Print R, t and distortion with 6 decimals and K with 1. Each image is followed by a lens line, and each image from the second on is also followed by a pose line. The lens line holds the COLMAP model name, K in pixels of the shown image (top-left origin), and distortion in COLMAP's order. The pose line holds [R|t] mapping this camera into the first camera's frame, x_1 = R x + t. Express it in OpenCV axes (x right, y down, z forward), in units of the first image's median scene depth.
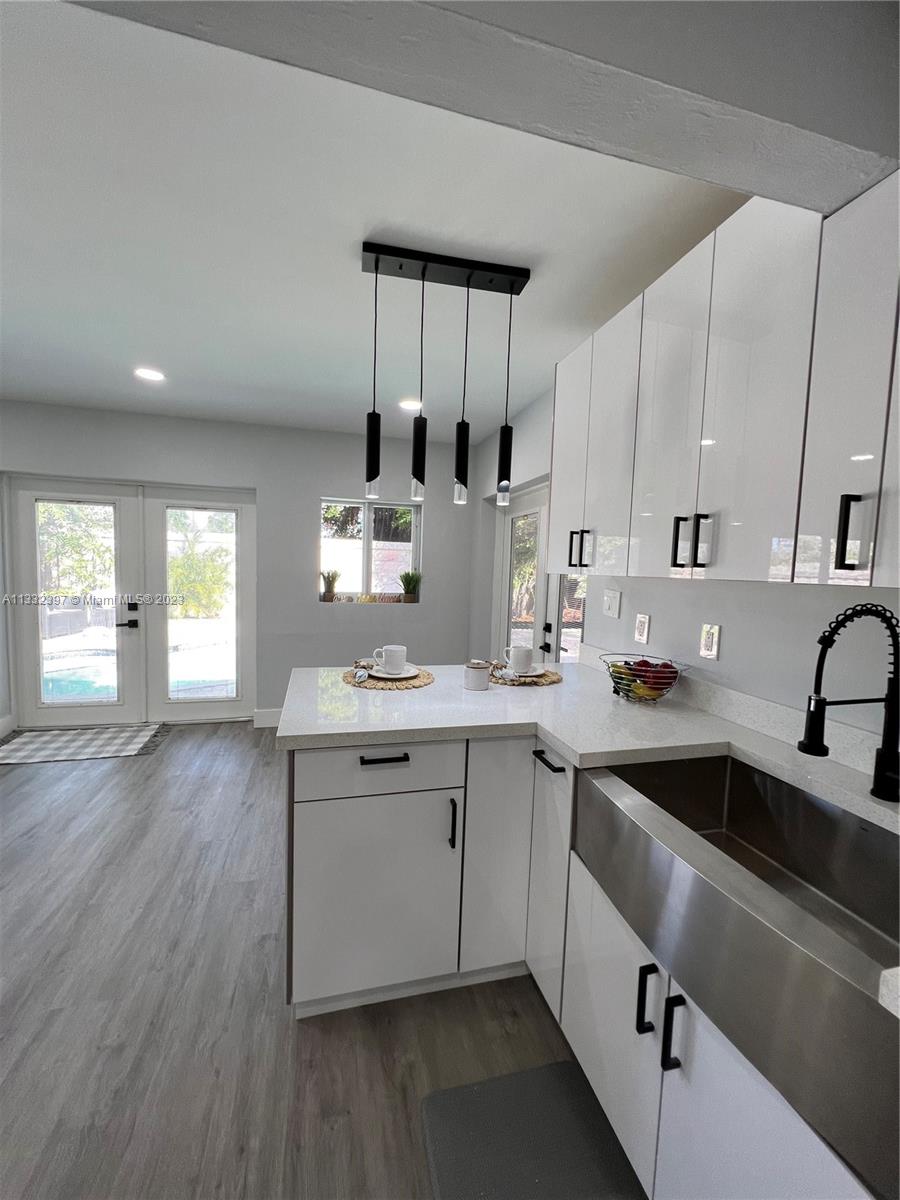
lens RADIAL K [[482.0, 0, 446.8], [0, 482.0, 603.5], [0, 0, 1]] dist [-0.001578, 0.001230]
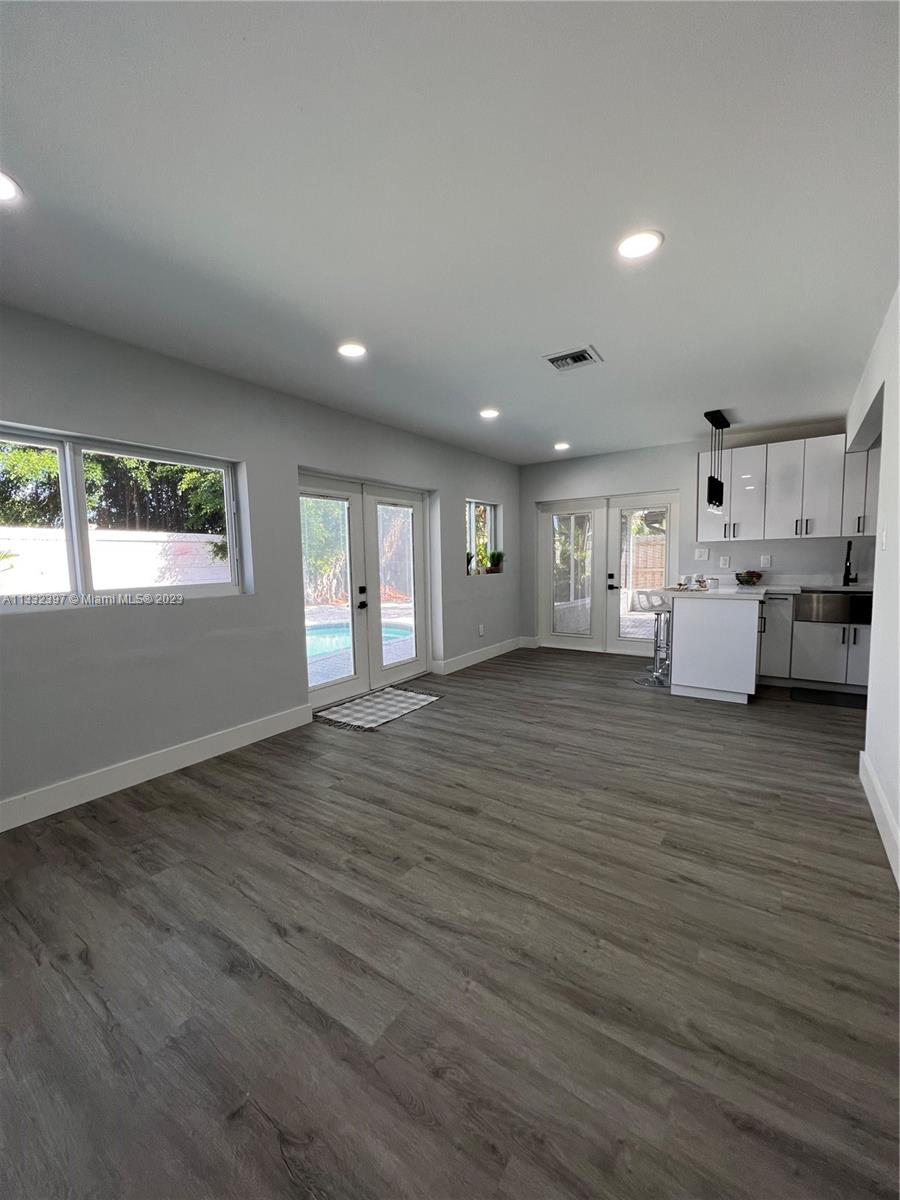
lens RADIAL K [[482.0, 0, 450.1], [0, 482.0, 599.7], [0, 0, 1]] dist [-0.001578, 0.001230]
pose [[0.759365, -0.103060, 0.642452, -1.360679], [0.093946, 0.994396, 0.048475, -0.006528], [-0.643847, 0.023546, 0.764792, -0.007391]]
